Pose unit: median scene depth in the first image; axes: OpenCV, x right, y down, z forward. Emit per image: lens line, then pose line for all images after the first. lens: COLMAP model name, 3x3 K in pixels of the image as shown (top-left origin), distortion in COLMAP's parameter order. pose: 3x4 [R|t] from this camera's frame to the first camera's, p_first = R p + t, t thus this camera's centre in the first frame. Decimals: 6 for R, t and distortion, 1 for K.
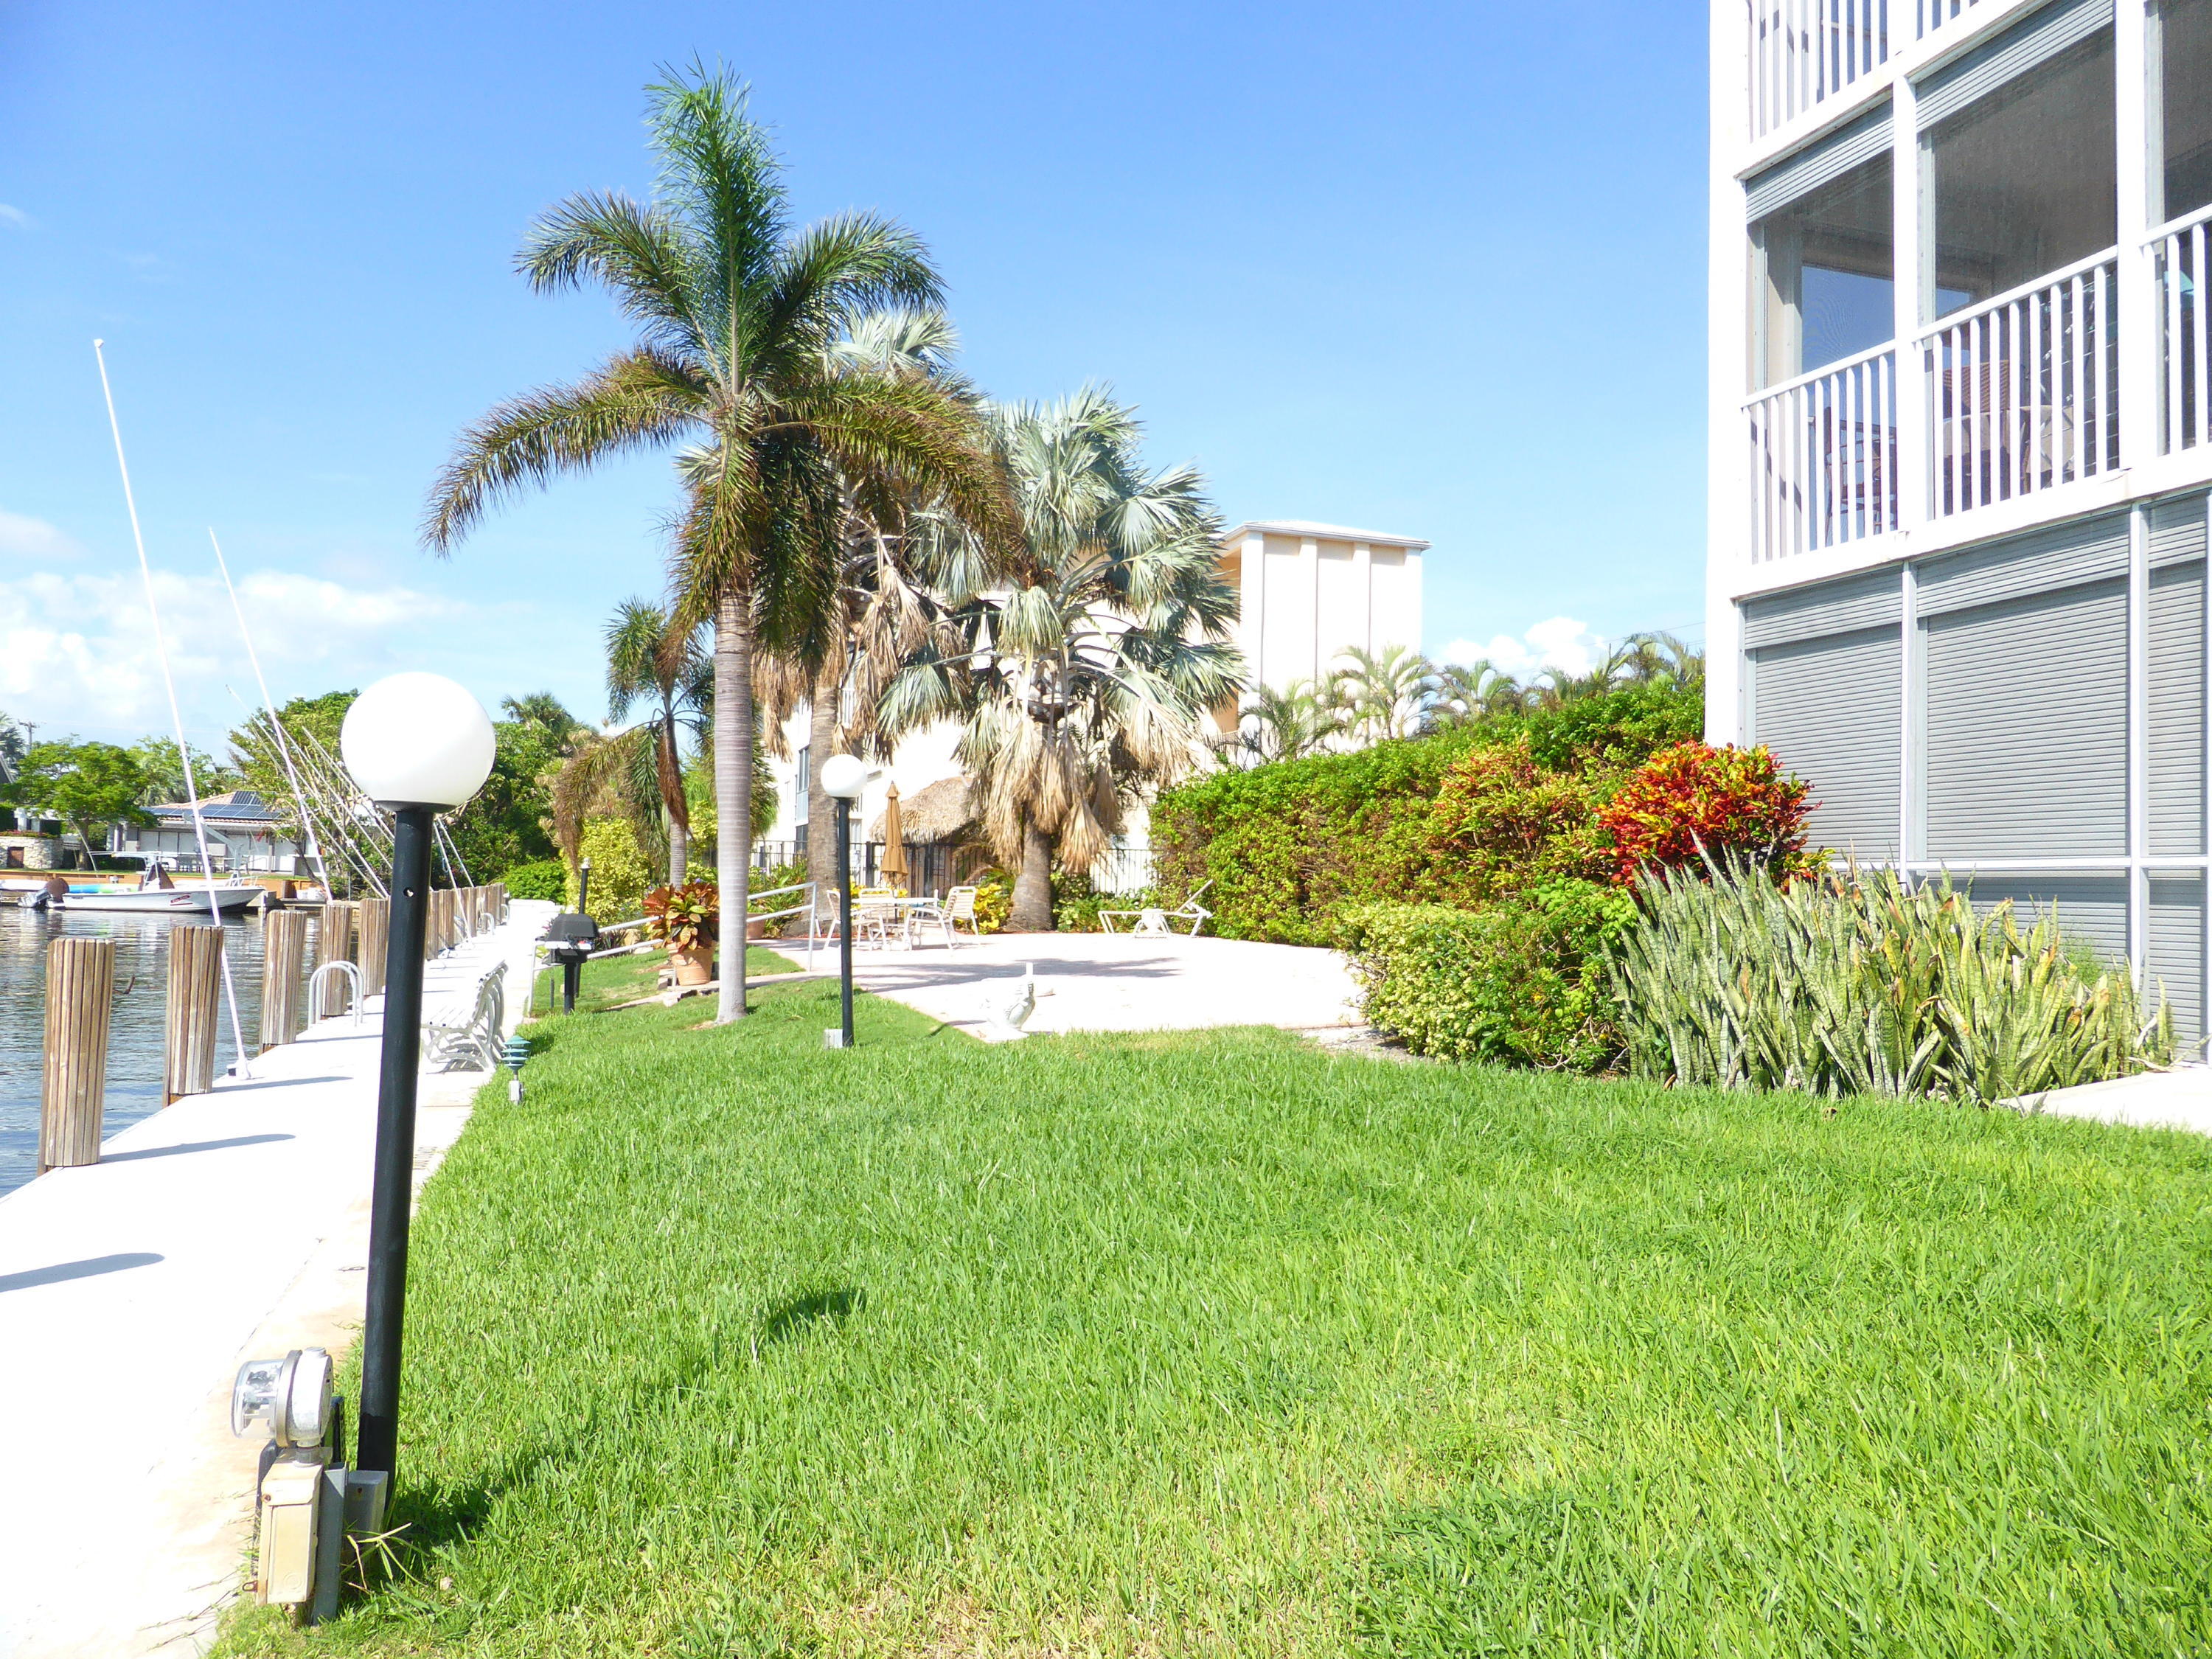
lens RADIAL K [[1550.6, 0, 1114.8], [0, 1550.6, 828.0], [0, 0, 1]] dist [-0.001573, -0.001153]
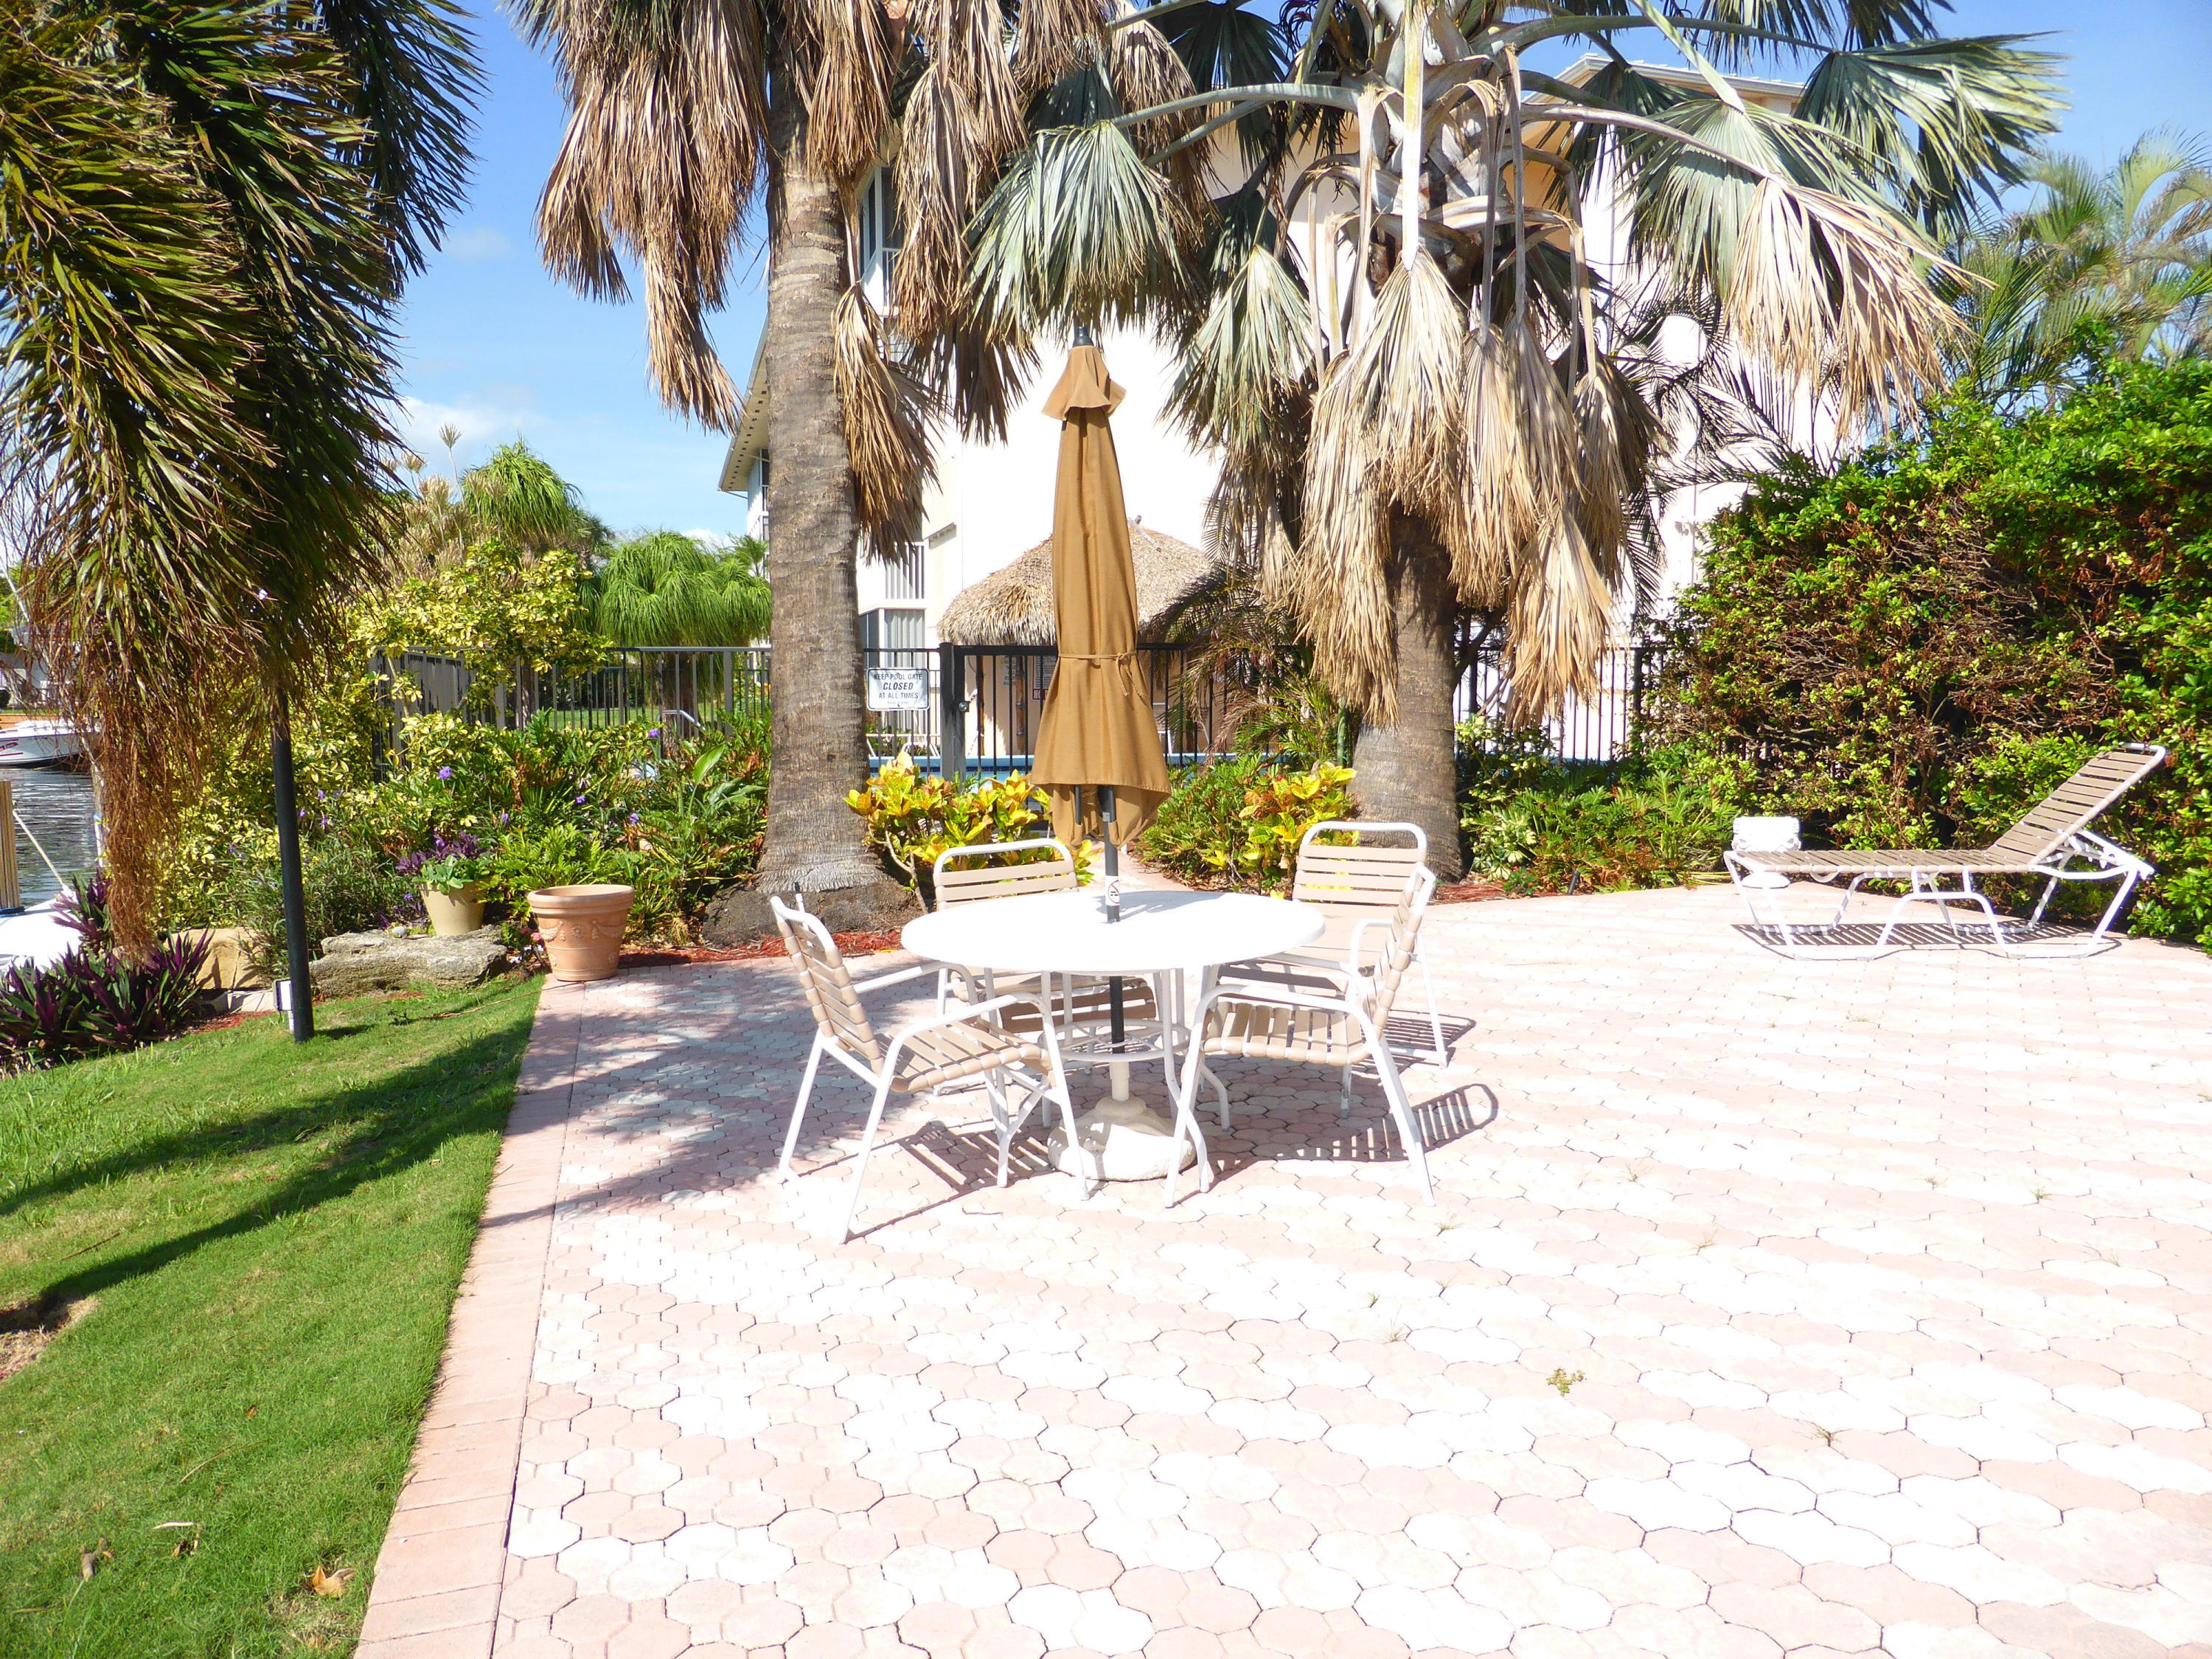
lens RADIAL K [[1550.6, 0, 1098.0], [0, 1550.6, 836.0], [0, 0, 1]] dist [-0.001573, -0.001153]
pose [[0.998167, -0.014944, -0.058645, -0.103676], [0.022581, 0.991019, 0.131798, 0.006649], [0.056149, -0.132881, 0.989540, 0.631445]]
